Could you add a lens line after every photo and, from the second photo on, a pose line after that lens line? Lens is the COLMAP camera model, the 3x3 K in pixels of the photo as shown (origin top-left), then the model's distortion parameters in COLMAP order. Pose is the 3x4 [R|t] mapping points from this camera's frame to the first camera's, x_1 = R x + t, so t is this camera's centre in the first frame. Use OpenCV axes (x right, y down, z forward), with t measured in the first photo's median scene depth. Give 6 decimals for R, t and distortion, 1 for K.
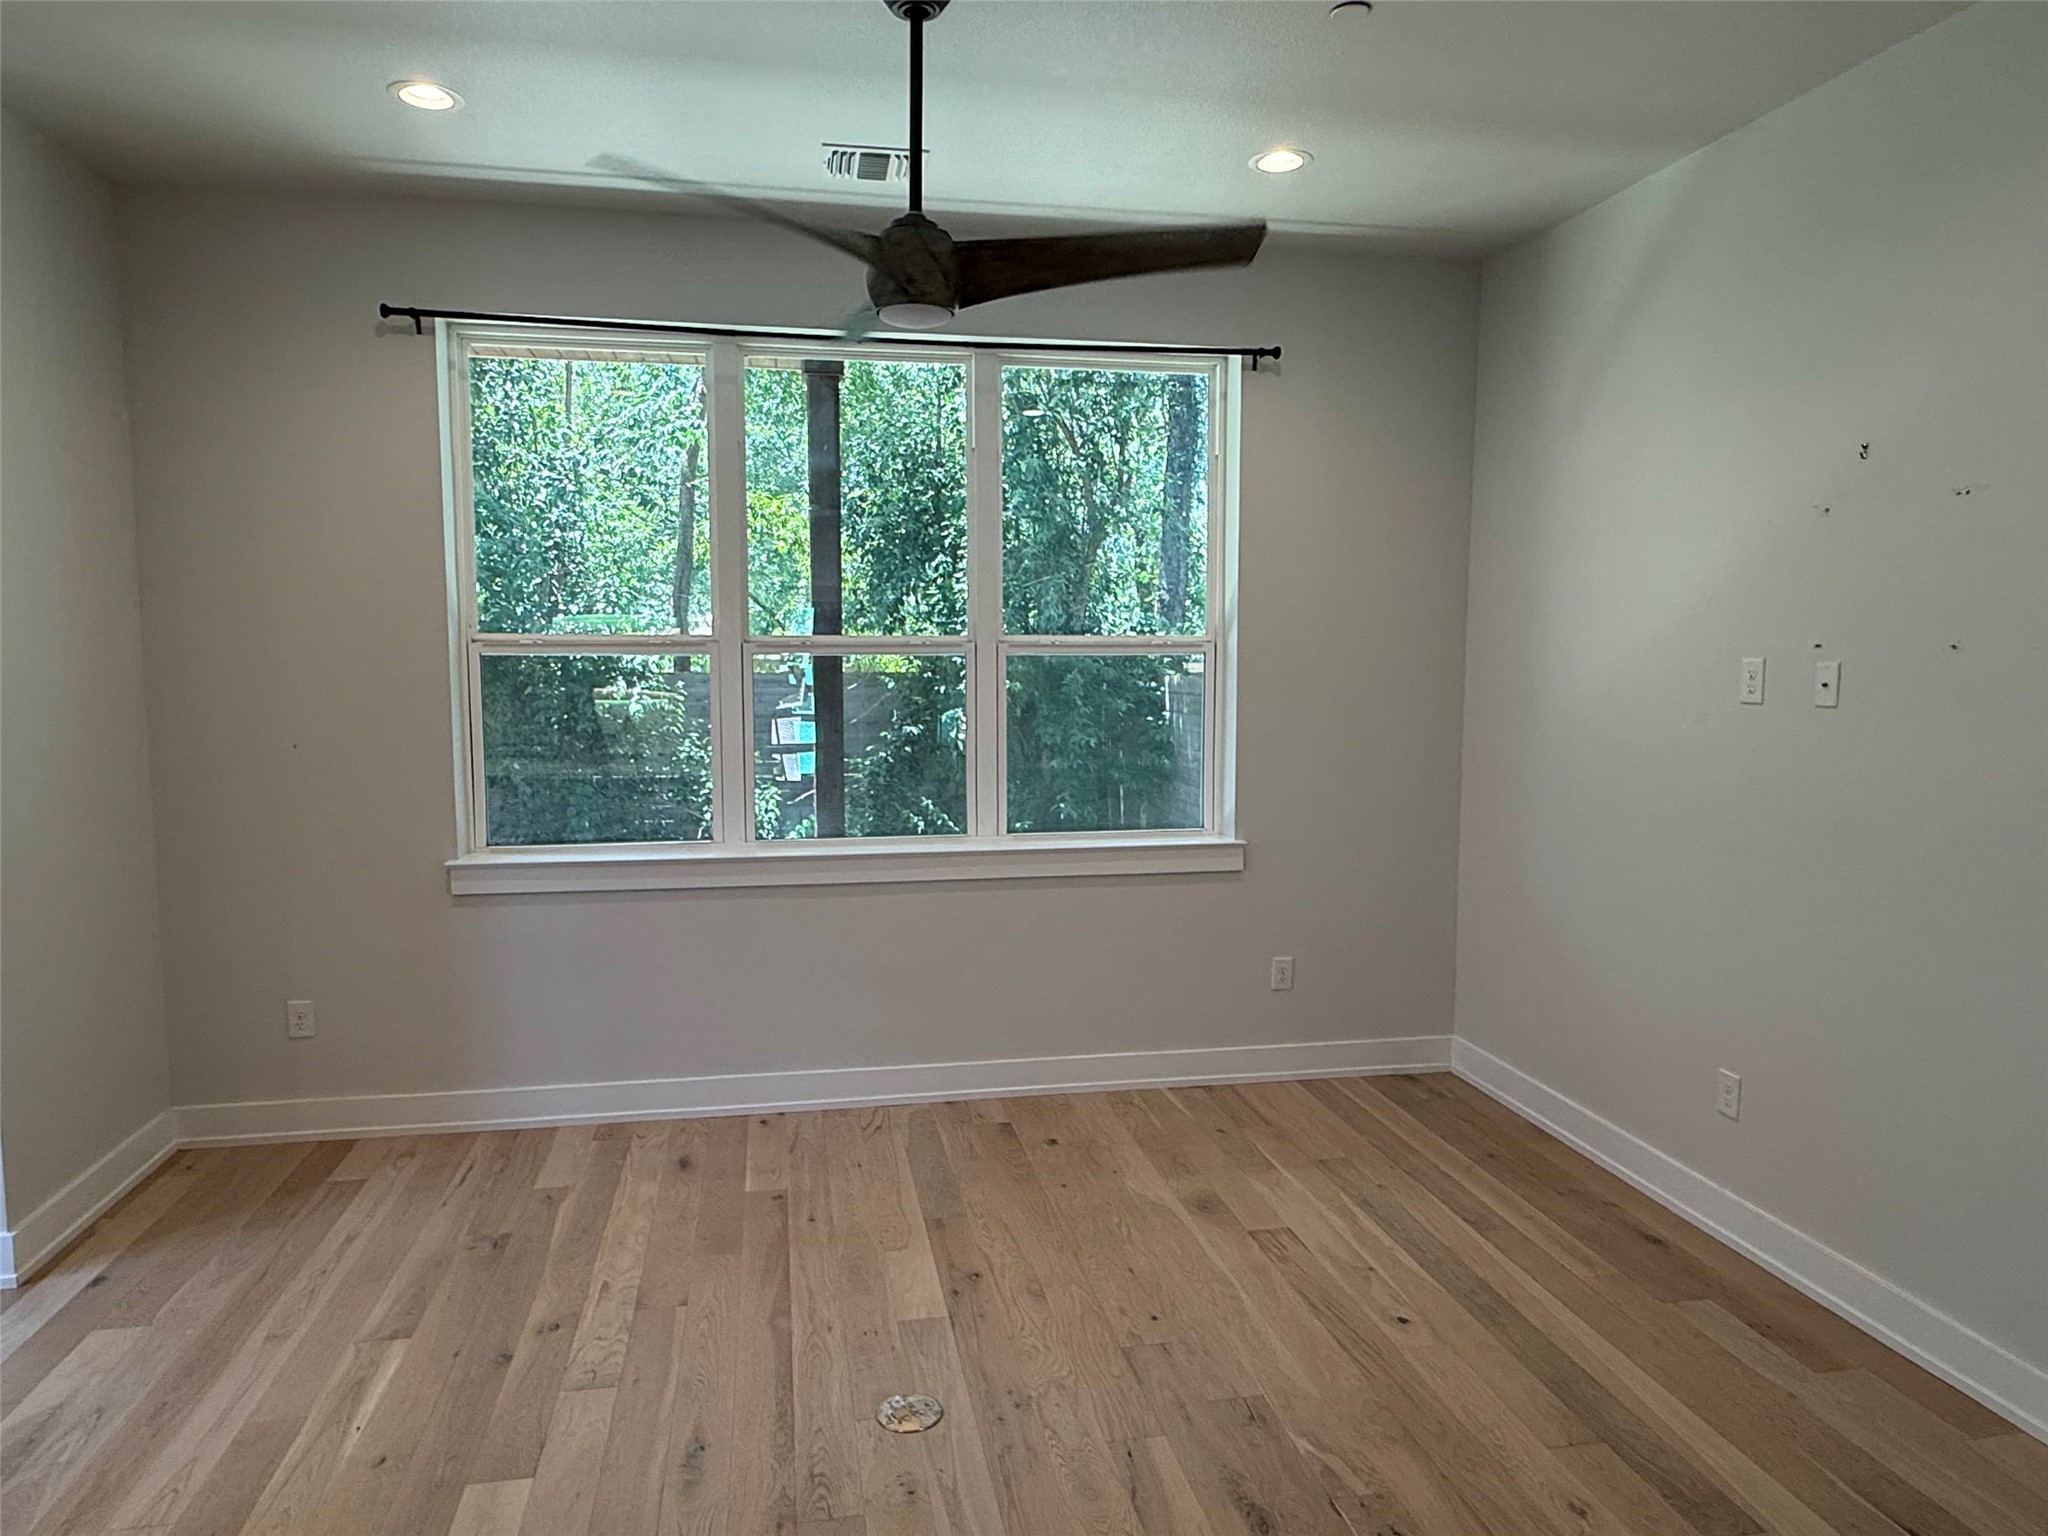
lens RADIAL K [[1292.1, 0, 1024.0], [0, 1292.1, 768.0], [0, 0, 1]] dist [0.000377, -0.002298]
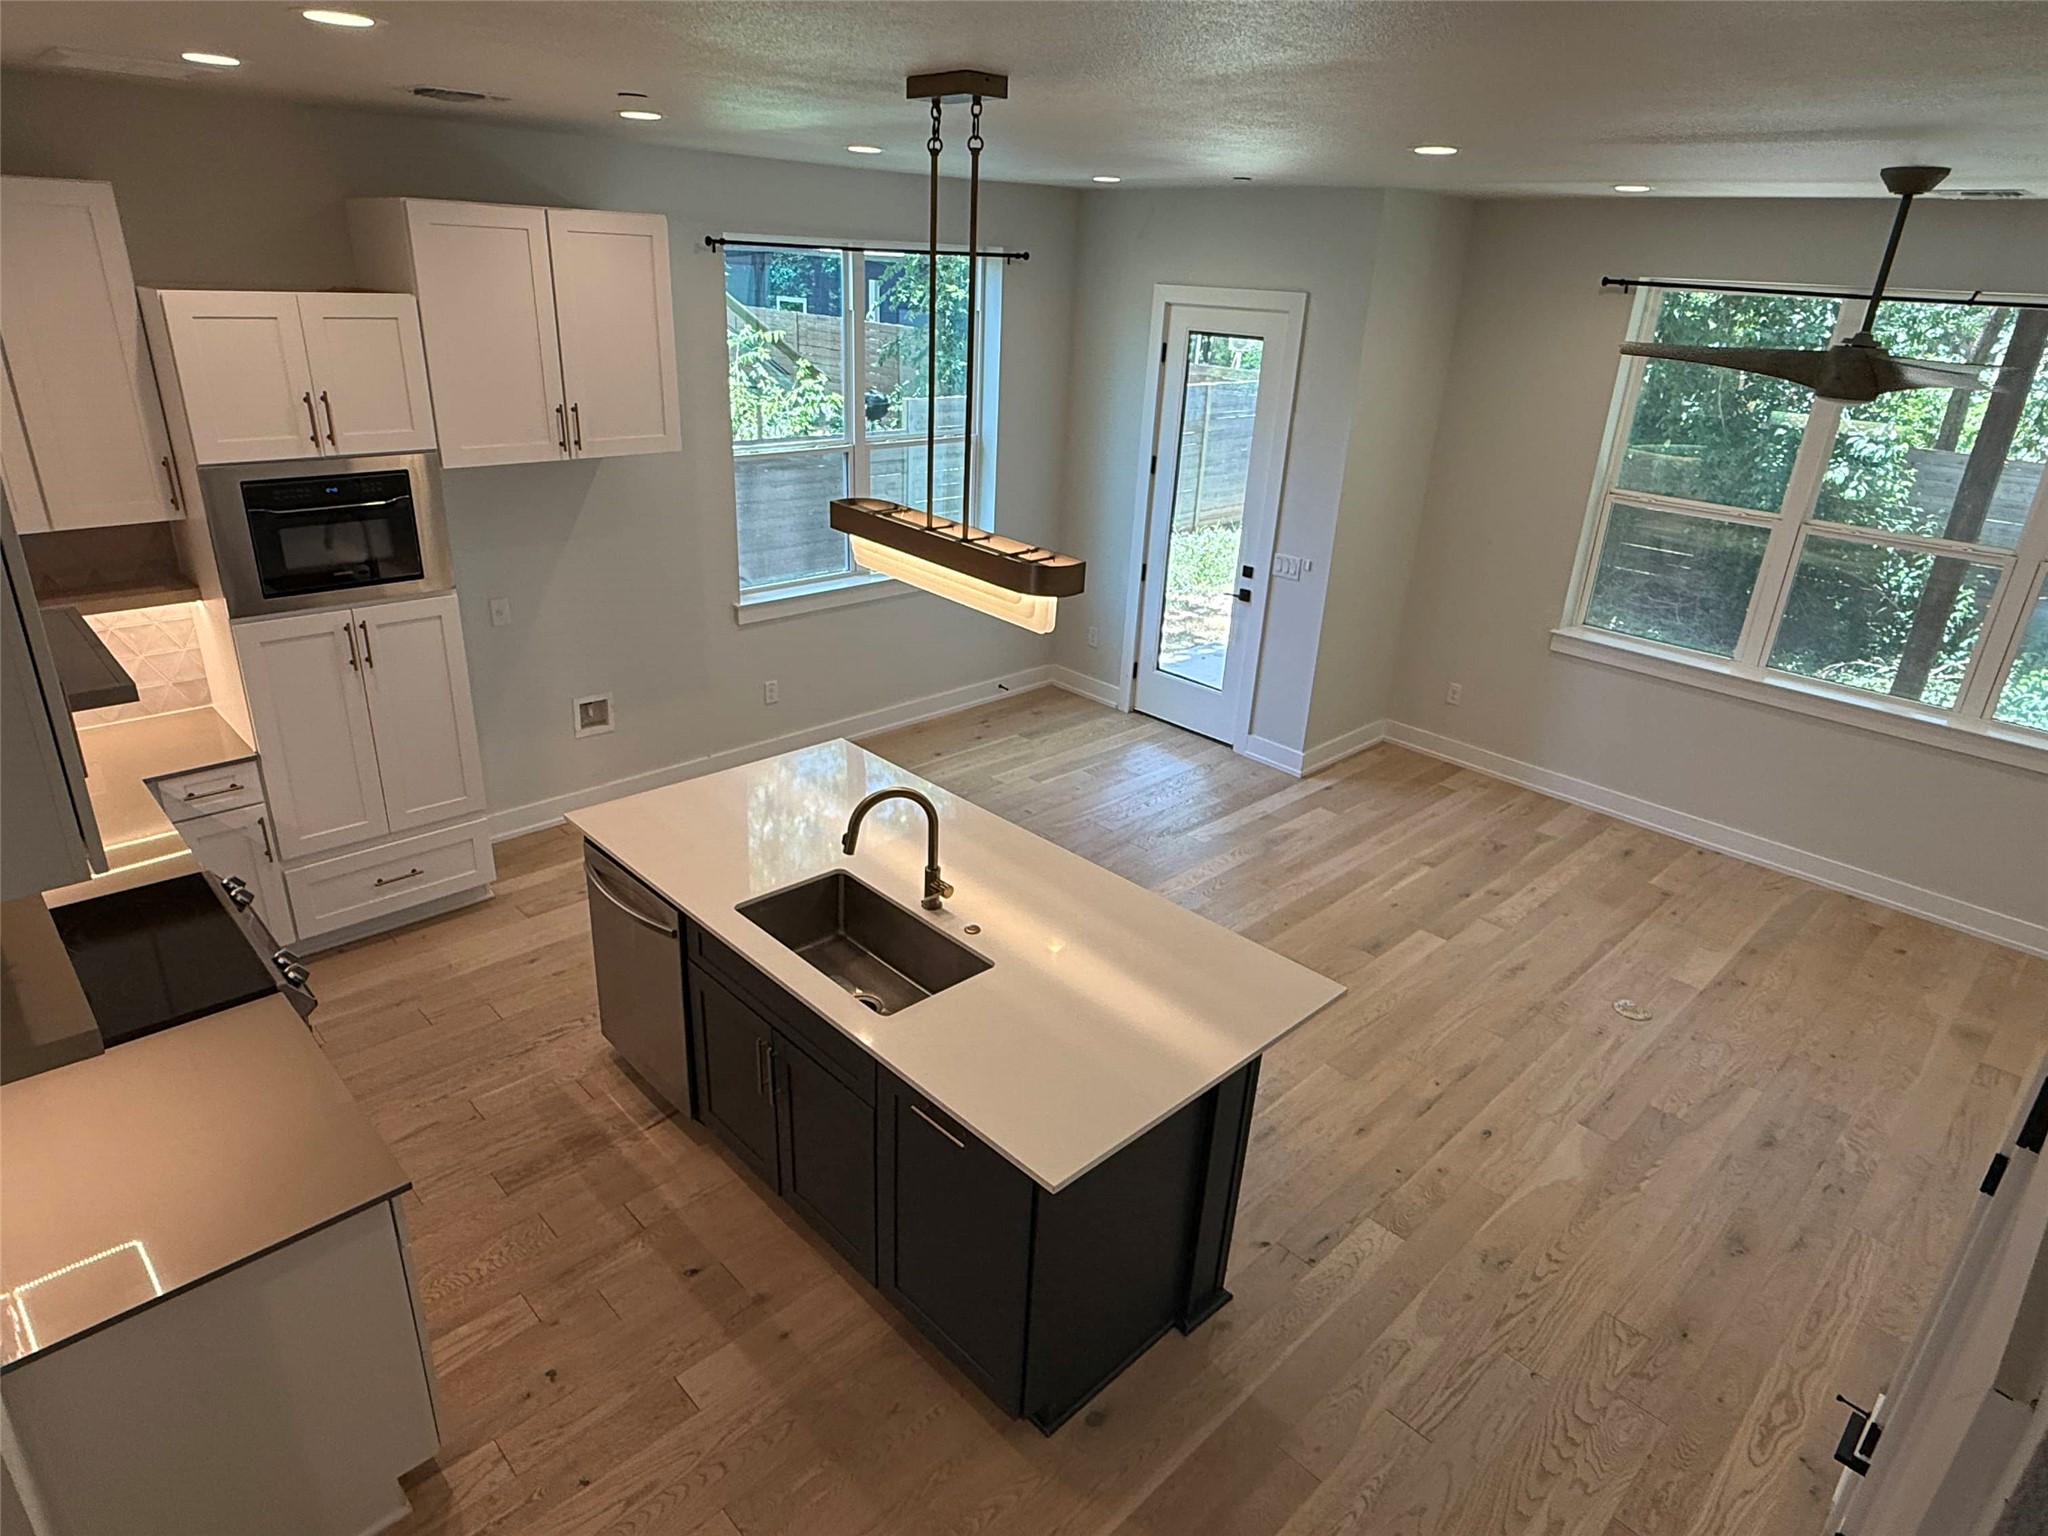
lens RADIAL K [[1210.1, 0, 1026.1], [0, 1210.1, 776.1], [0, 0, 1]] dist [0.002278, -0.000168]
pose [[0.557214, 0.351568, -0.752272, 0.462242], [-0.127047, 0.931378, 0.341167, -0.221746], [0.820593, -0.094529, 0.563642, -0.496675]]
